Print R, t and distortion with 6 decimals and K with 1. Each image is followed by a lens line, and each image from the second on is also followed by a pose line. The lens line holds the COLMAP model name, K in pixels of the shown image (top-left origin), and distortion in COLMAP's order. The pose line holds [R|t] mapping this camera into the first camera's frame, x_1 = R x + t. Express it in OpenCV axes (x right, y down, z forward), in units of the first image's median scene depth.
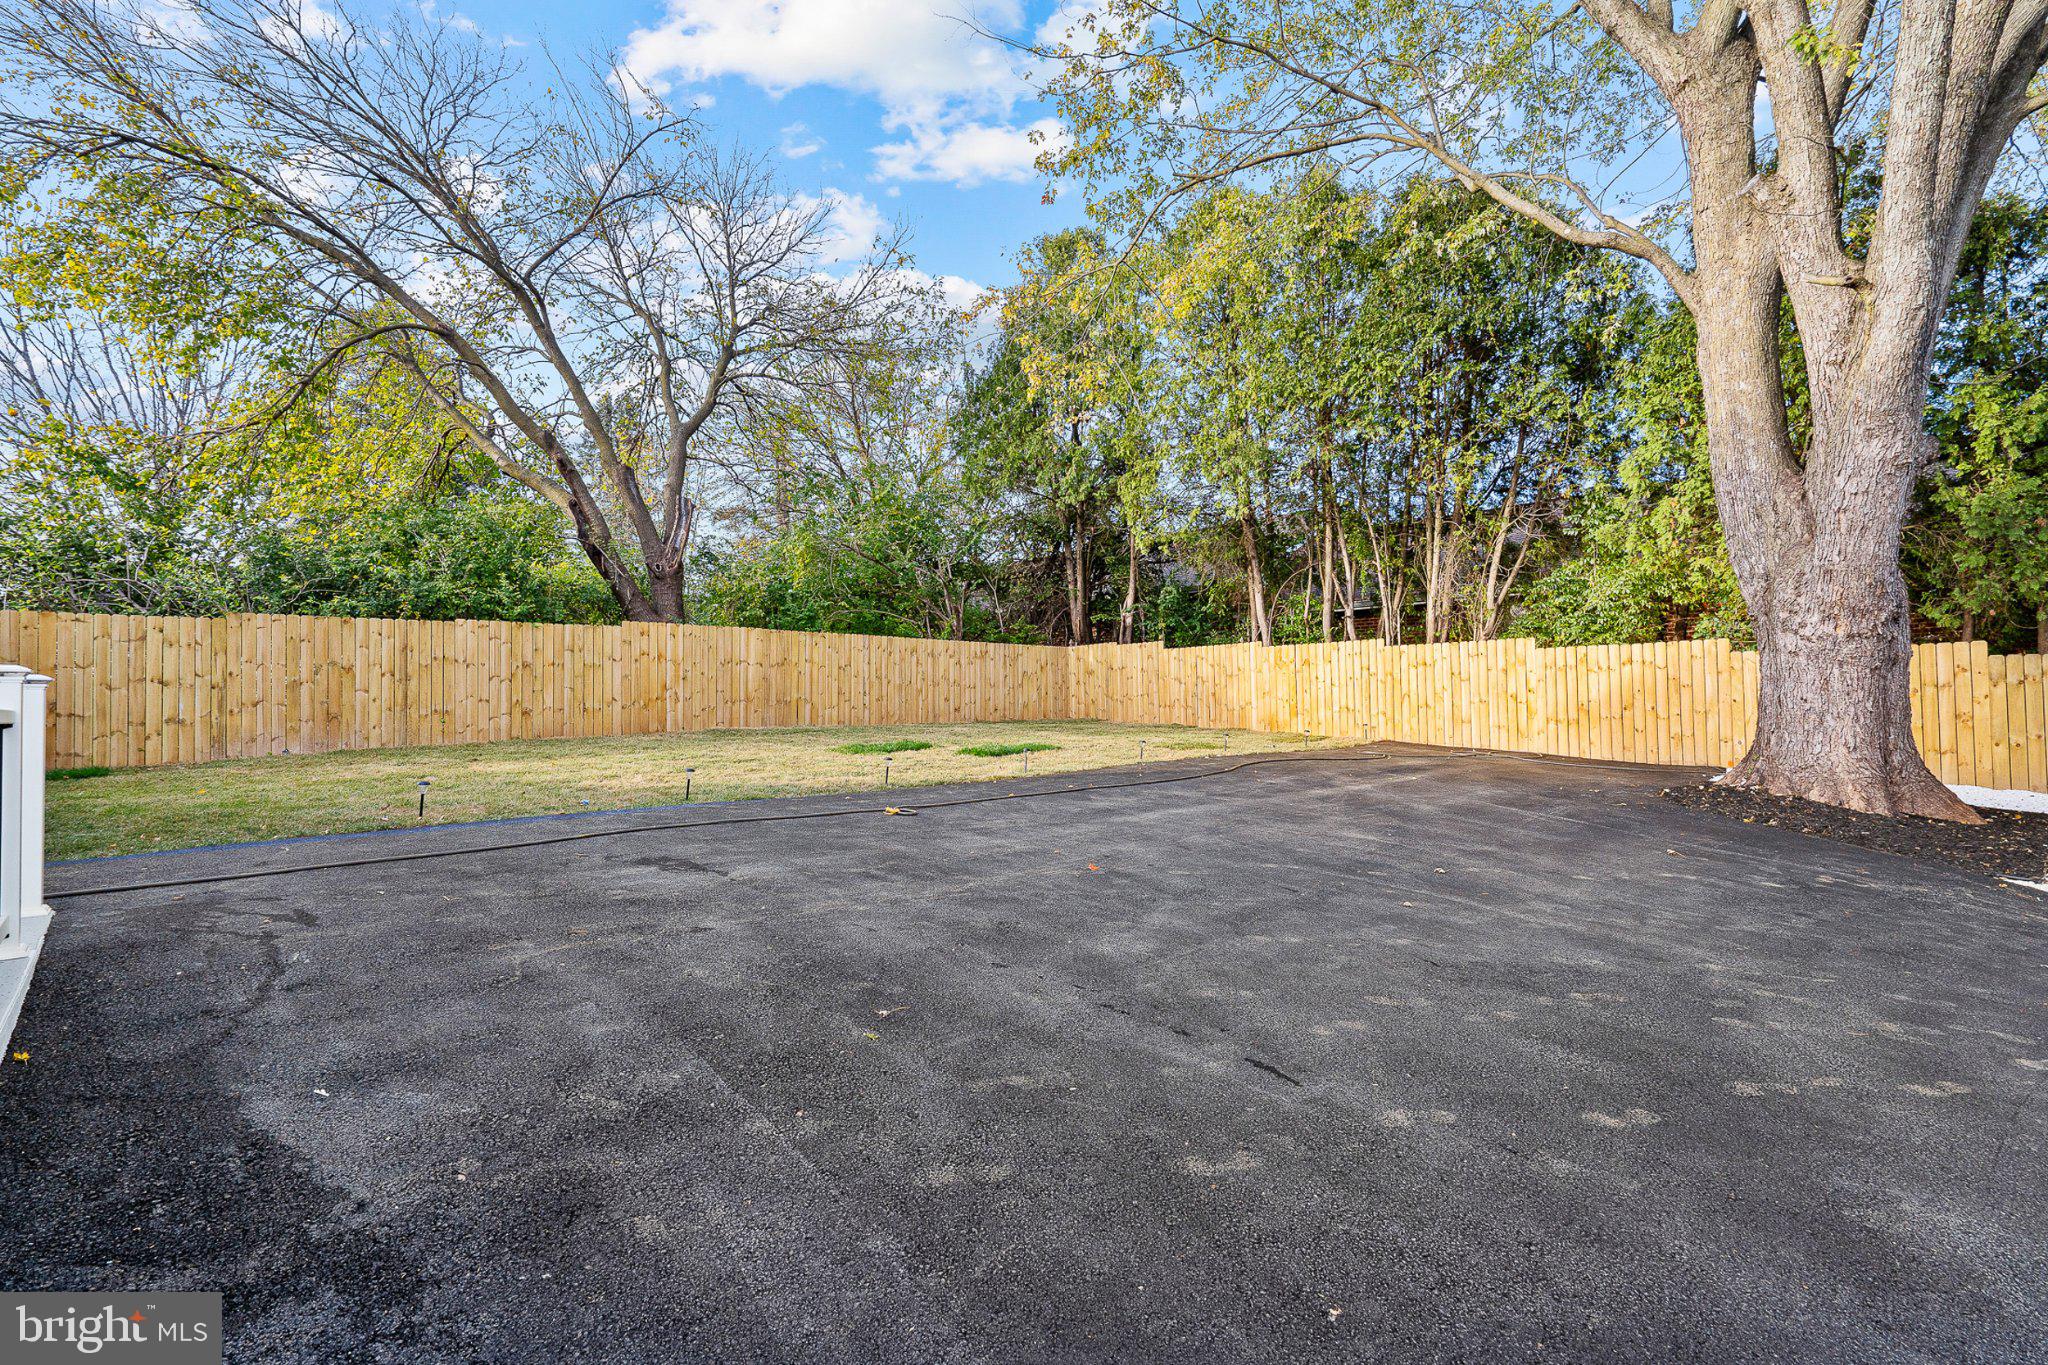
lens RADIAL K [[922.2, 0, 1019.7], [0, 922.2, 686.3], [0, 0, 1]] dist [-0.001941, 0.000053]
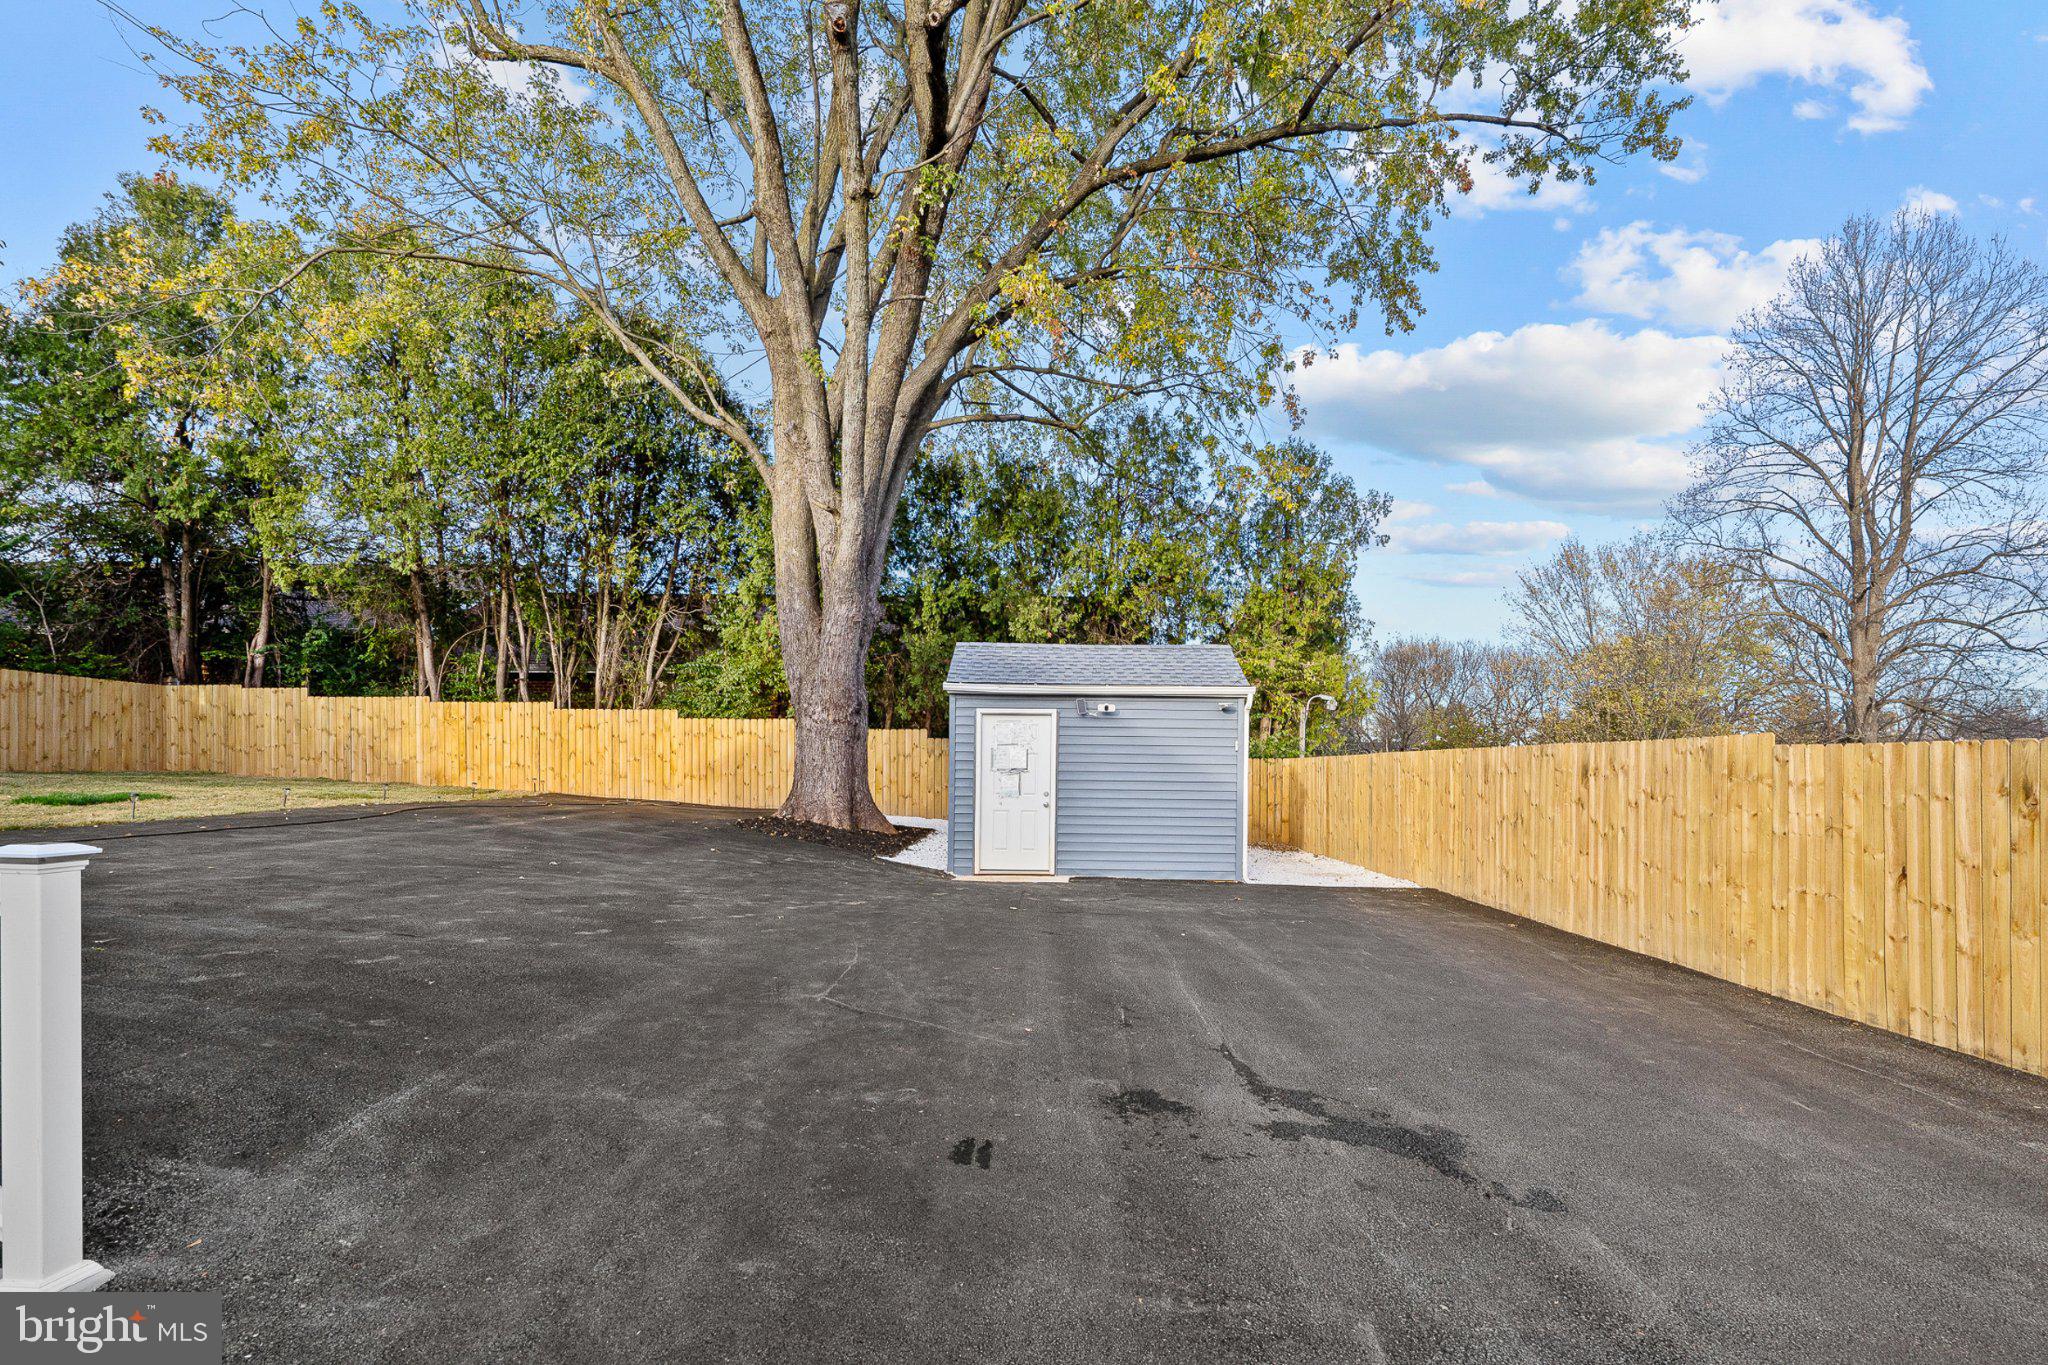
lens RADIAL K [[965.5, 0, 1033.3], [0, 965.5, 773.2], [0, 0, 1]] dist [0.001750, 0.000290]
pose [[0.689648, 0.015675, 0.723975, -0.048364], [-0.030995, 0.999488, 0.007885, 0.006726], [-0.723481, -0.027878, 0.689781, -0.221535]]
